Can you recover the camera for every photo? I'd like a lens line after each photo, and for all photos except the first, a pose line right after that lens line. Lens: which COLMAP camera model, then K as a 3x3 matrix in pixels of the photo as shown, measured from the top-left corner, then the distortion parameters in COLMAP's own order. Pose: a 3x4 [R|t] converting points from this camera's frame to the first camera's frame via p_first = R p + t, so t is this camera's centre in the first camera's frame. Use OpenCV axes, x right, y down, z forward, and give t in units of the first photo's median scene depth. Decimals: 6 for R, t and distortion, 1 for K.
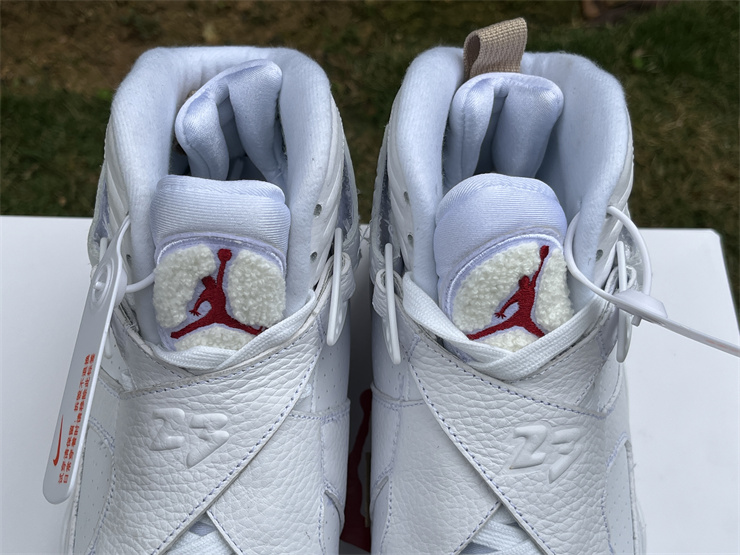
lens RADIAL K [[948.8, 0, 371.2], [0, 948.8, 277.2], [0, 0, 1]] dist [-0.016218, 0.000000]
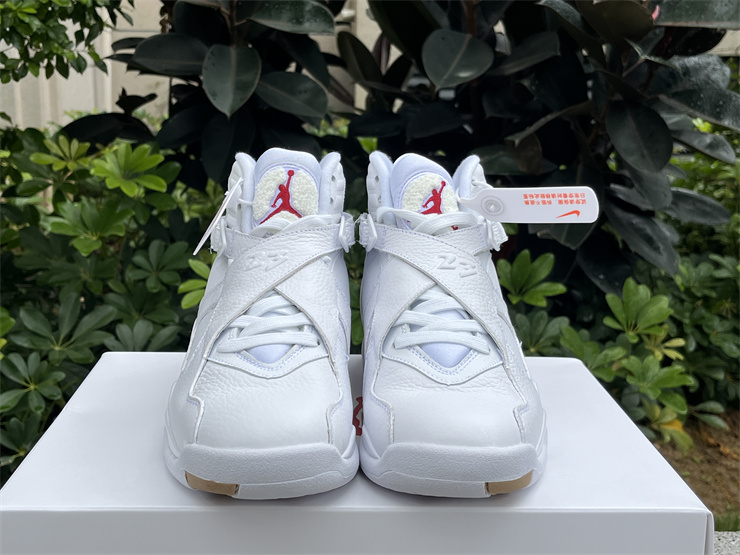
lens RADIAL K [[948.8, 0, 366.3], [0, 948.8, 279.1], [0, 0, 1]] dist [-0.016218, 0.000000]
pose [[0.999286, -0.027882, 0.025490, -0.043585], [0.037740, 0.706435, -0.706771, 1.530990], [0.001699, 0.707229, 0.706983, -0.306294]]
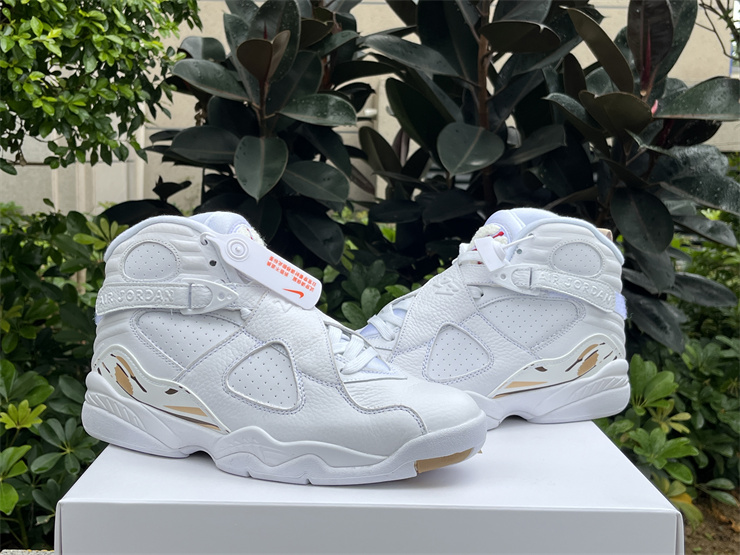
lens RADIAL K [[948.8, 0, 363.4], [0, 948.8, 278.0], [0, 0, 1]] dist [-0.016218, 0.000000]
pose [[0.999772, -0.021365, 0.000663, -0.037817], [0.013965, 0.629384, -0.776969, 1.640151], [0.016182, 0.776801, 0.629539, -0.348086]]
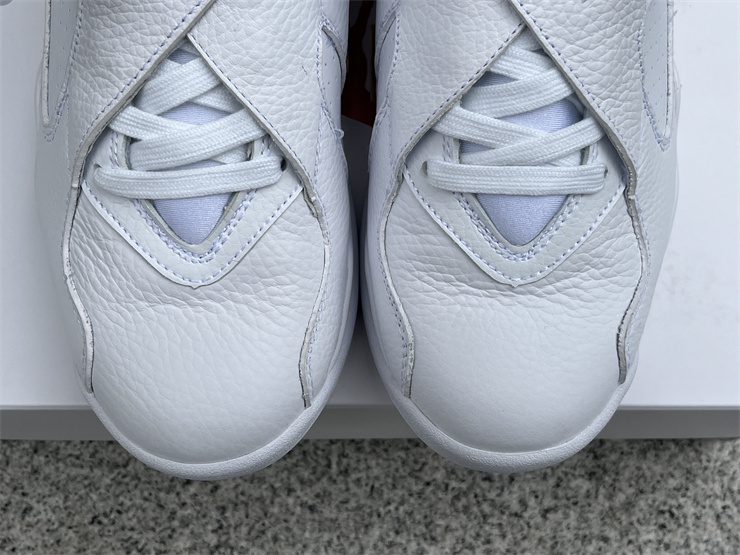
lens RADIAL K [[948.8, 0, 368.9], [0, 948.8, 278.9], [0, 0, 1]] dist [-0.016218, 0.000000]
pose [[0.999929, -0.001453, -0.011816, 0.003916], [0.005019, 0.951471, 0.307699, 0.192375], [0.010795, -0.307736, 0.951410, 0.099363]]
